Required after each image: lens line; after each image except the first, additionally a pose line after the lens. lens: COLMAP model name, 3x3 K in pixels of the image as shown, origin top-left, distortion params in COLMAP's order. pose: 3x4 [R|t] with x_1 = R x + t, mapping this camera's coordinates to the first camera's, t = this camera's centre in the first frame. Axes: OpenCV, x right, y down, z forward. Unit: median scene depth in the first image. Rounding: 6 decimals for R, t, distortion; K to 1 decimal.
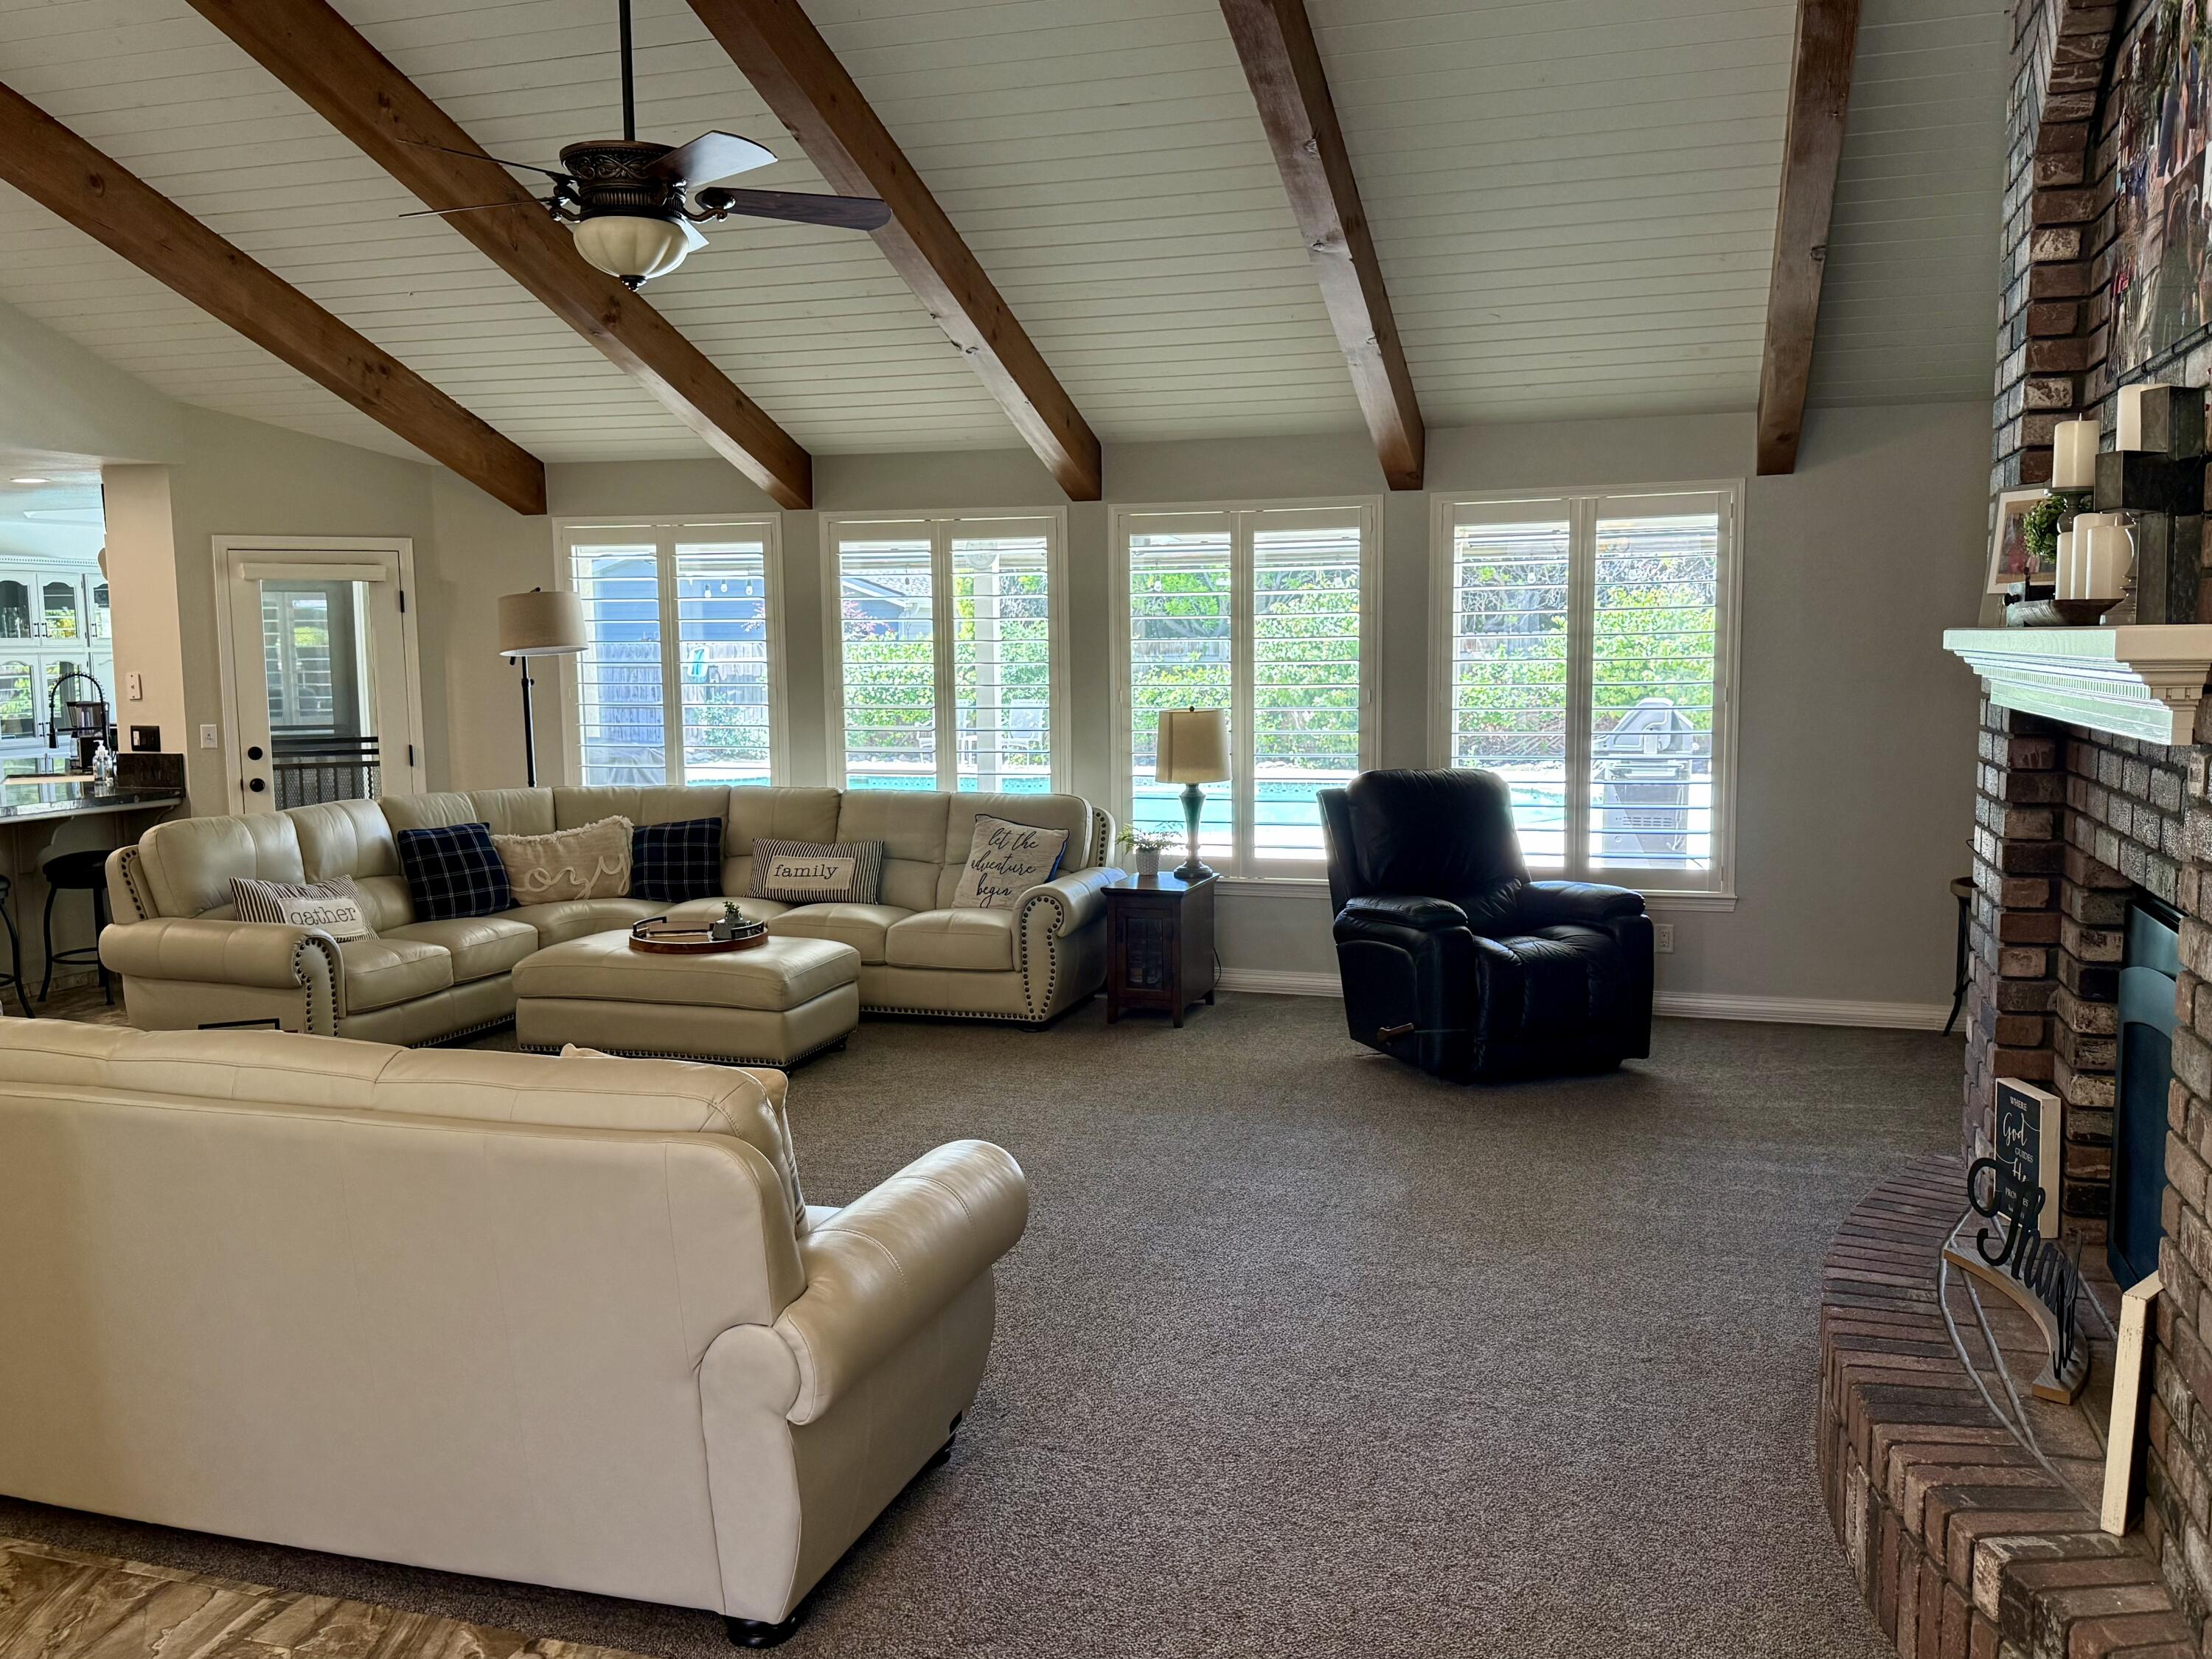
lens RADIAL K [[1876.8, 0, 1159.6], [0, 1876.8, 845.5], [0, 0, 1]] dist [0.067337, -0.148509]
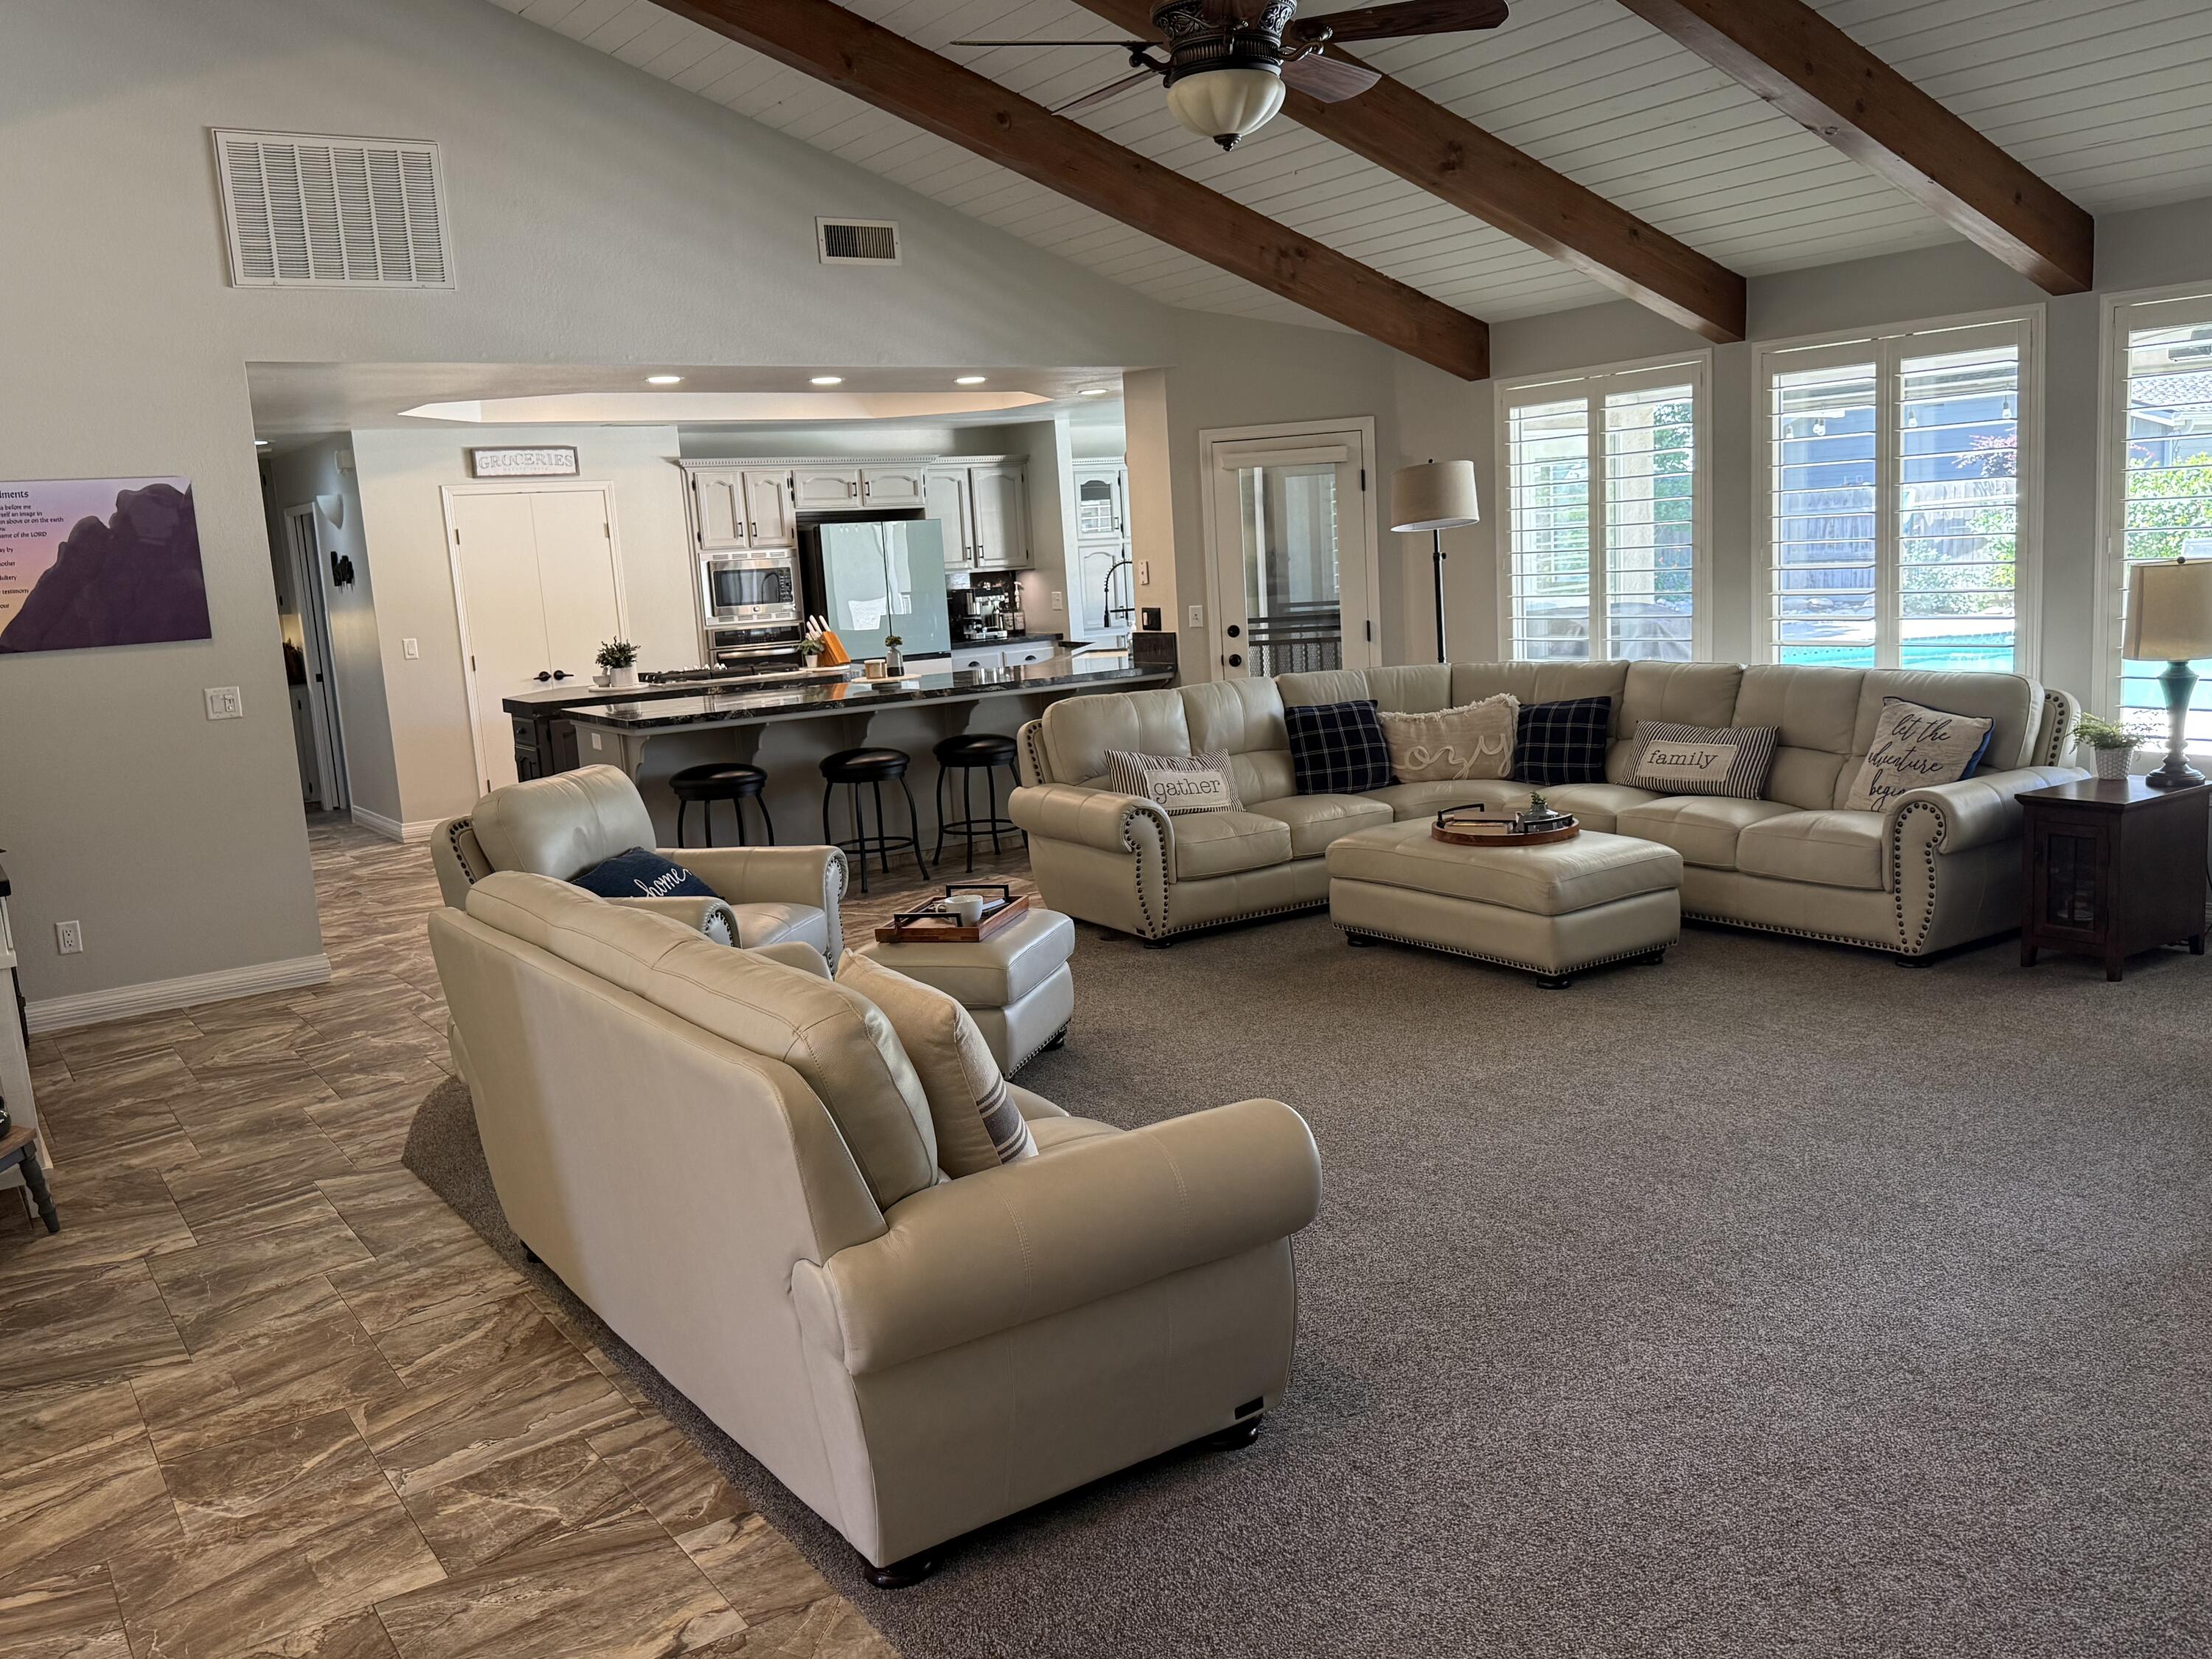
lens RADIAL K [[1876.8, 0, 1110.9], [0, 1876.8, 844.4], [0, 0, 1]] dist [0.067337, -0.148509]
pose [[0.750428, 0.065271, -0.657721, 0.199235], [-0.013819, 0.996444, 0.083118, -0.016313], [0.660807, -0.053285, 0.748662, 0.149348]]
